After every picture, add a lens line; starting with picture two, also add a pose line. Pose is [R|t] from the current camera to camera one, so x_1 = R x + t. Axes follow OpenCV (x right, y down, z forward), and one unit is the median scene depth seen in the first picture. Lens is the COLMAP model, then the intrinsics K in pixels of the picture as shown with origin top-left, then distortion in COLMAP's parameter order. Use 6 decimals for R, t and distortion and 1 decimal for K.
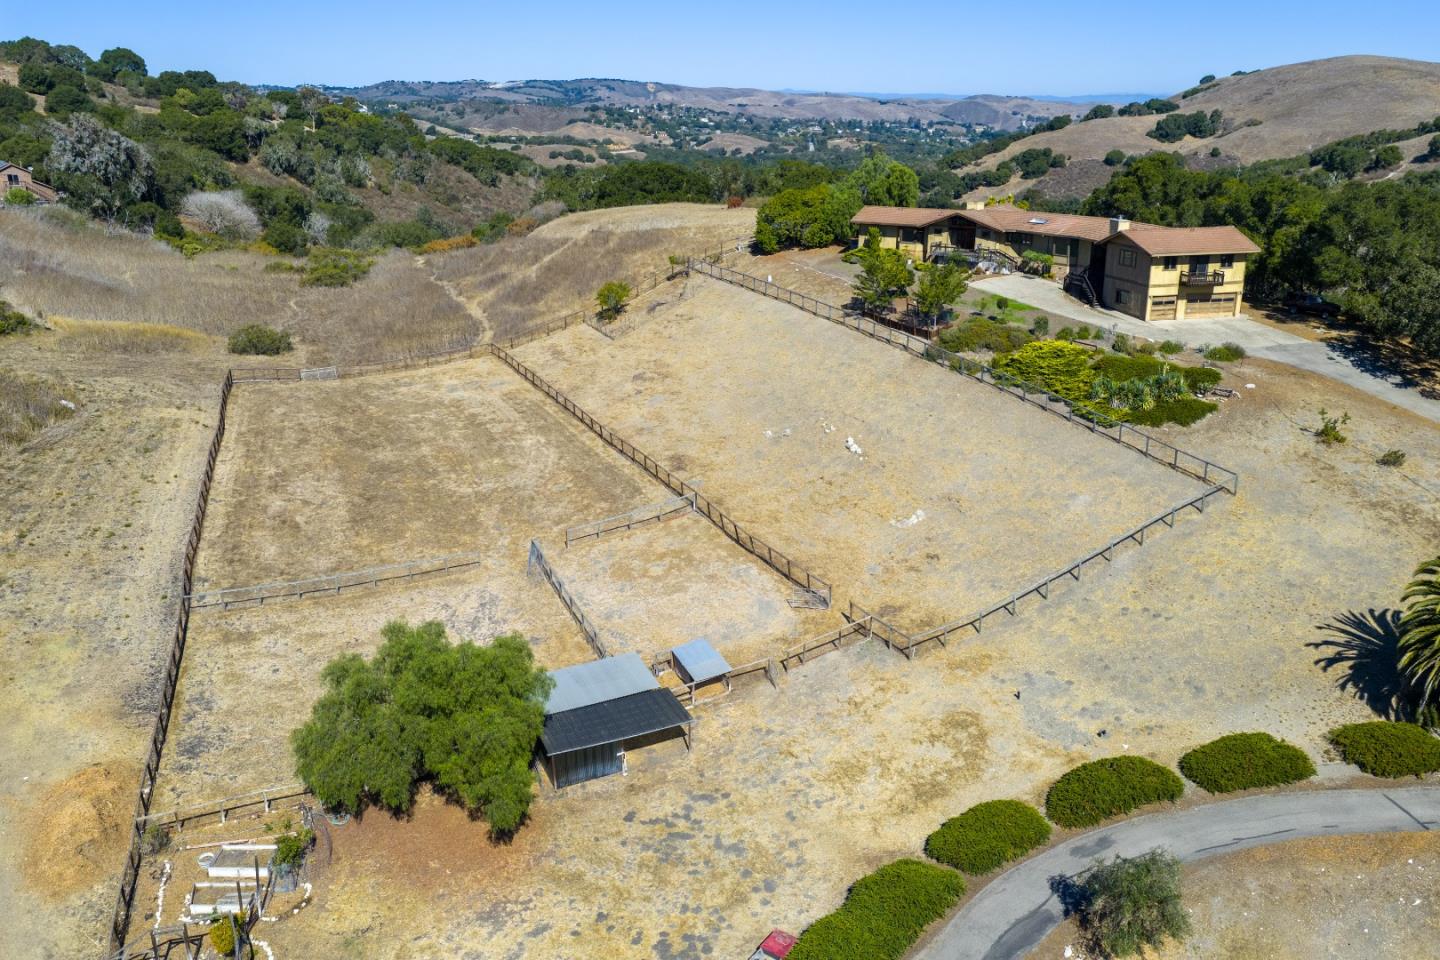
lens RADIAL K [[1232.4, 0, 752.9], [0, 1232.4, 505.8], [0, 0, 1]] dist [0.017101, -0.038936]
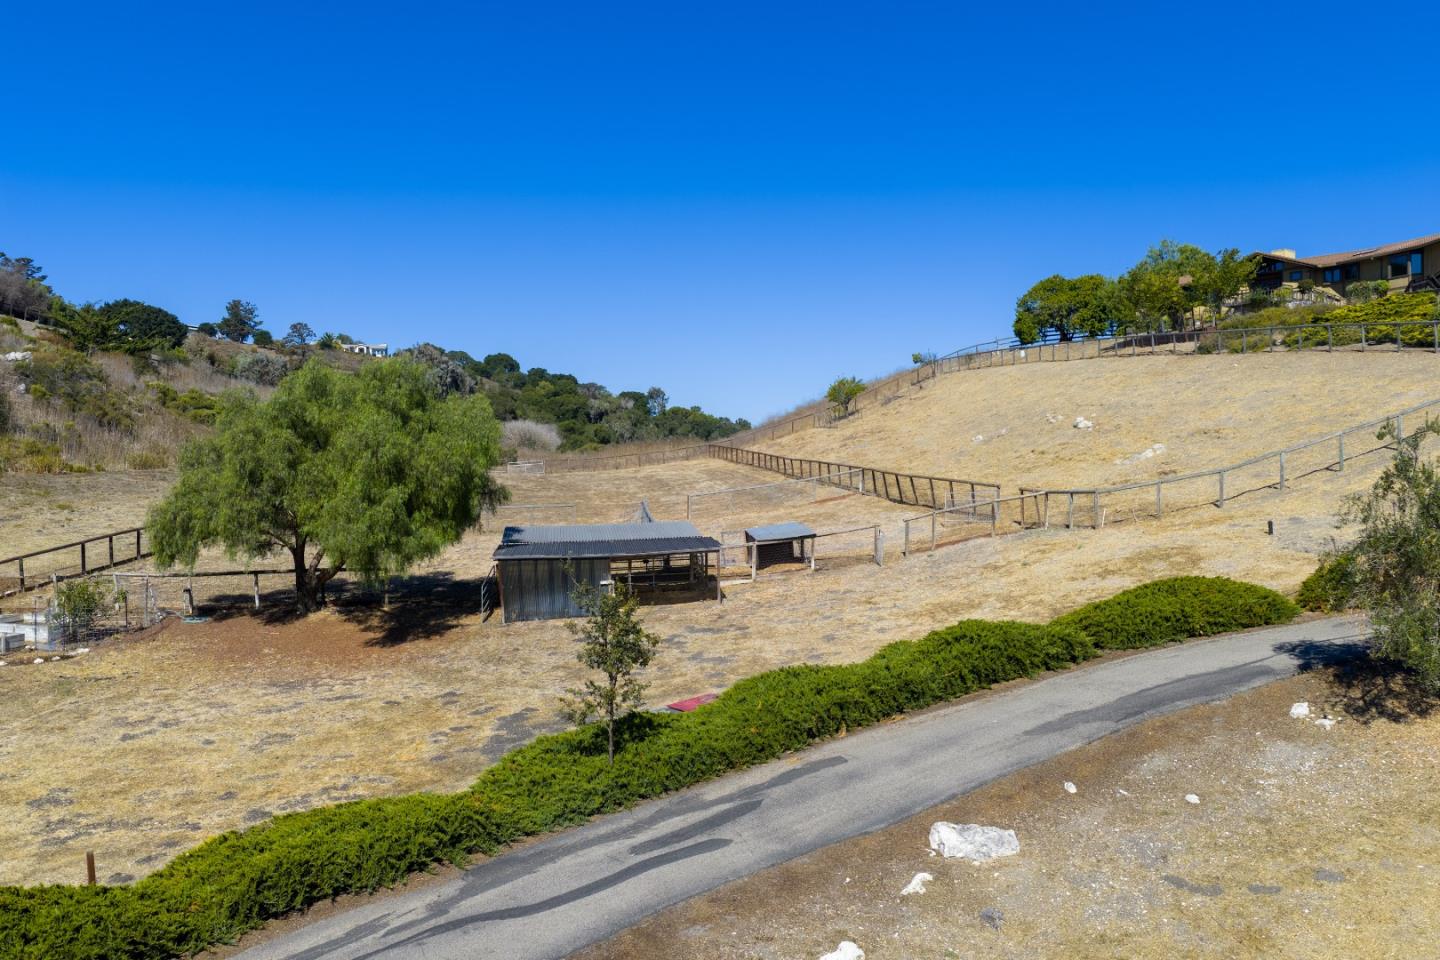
lens RADIAL K [[1232.4, 0, 721.7], [0, 1232.4, 488.6], [0, 0, 1]] dist [0.017101, -0.038936]
pose [[0.952092, 0.000259, -0.305810, 0.113646], [-0.094125, 0.951702, -0.292238, 0.253702], [0.290965, 0.307022, 0.906133, 0.304691]]
